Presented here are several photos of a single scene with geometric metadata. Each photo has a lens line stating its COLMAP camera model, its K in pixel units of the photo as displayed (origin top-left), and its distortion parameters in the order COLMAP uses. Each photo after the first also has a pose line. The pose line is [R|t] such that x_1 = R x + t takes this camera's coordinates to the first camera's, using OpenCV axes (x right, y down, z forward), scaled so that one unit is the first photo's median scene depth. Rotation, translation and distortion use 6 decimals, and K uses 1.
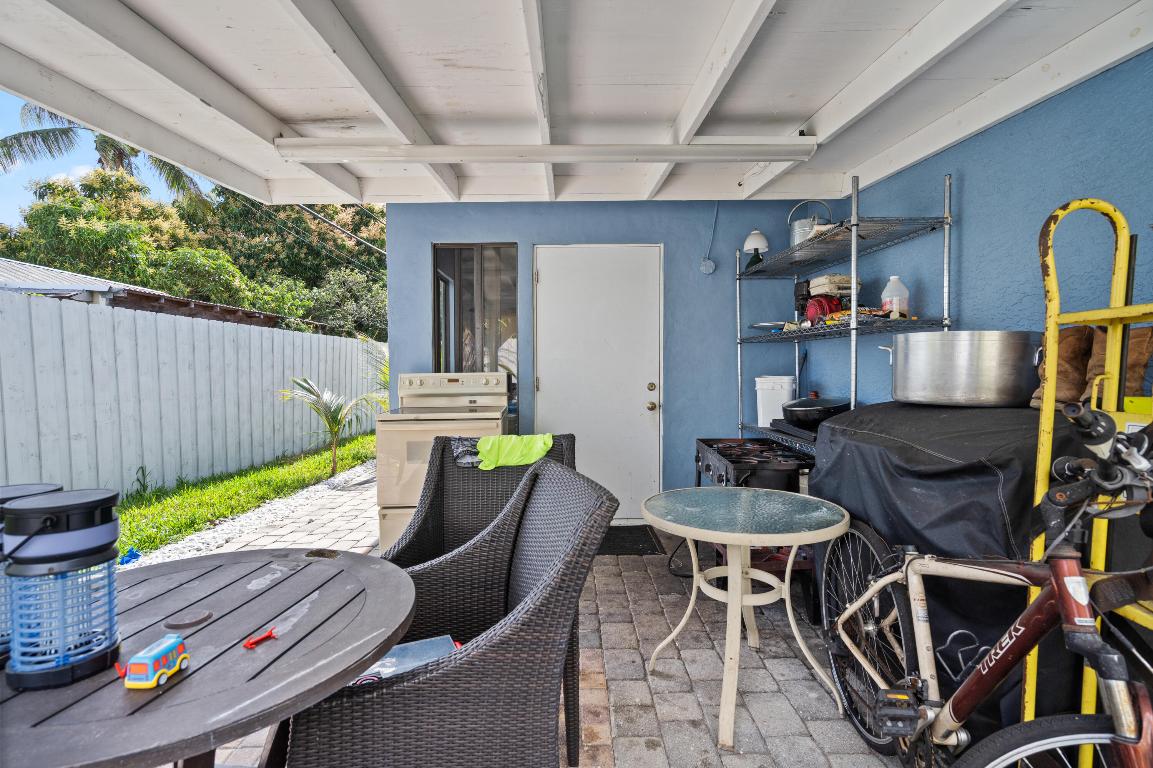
lens RADIAL K [[547.9, 0, 576.5], [0, 547.9, 384.0], [0, 0, 1]] dist [0.000571, 0.000017]
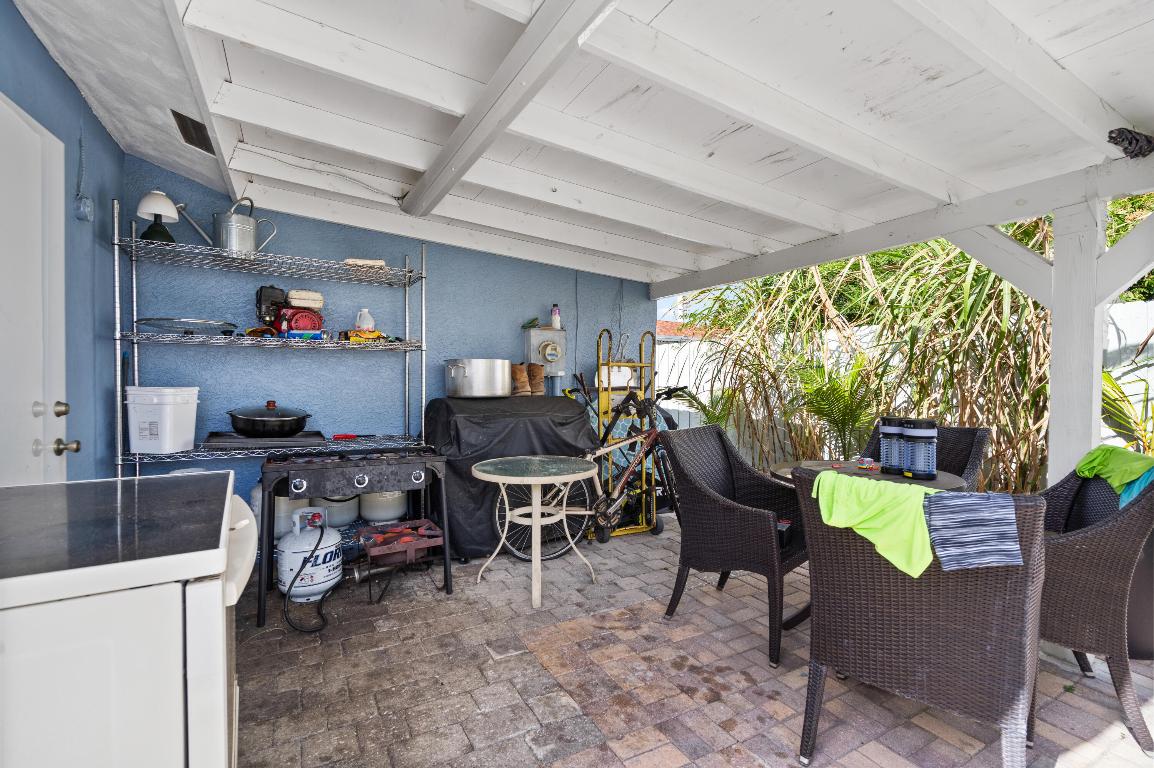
lens RADIAL K [[504.5, 0, 576.7], [0, 504.5, 388.2], [0, 0, 1]] dist [0.001530, 0.000206]
pose [[-0.462752, -0.010274, 0.886428, -0.538106], [0.023045, 0.999455, 0.023615, -0.014740], [-0.886188, 0.031355, -0.462263, 0.806855]]
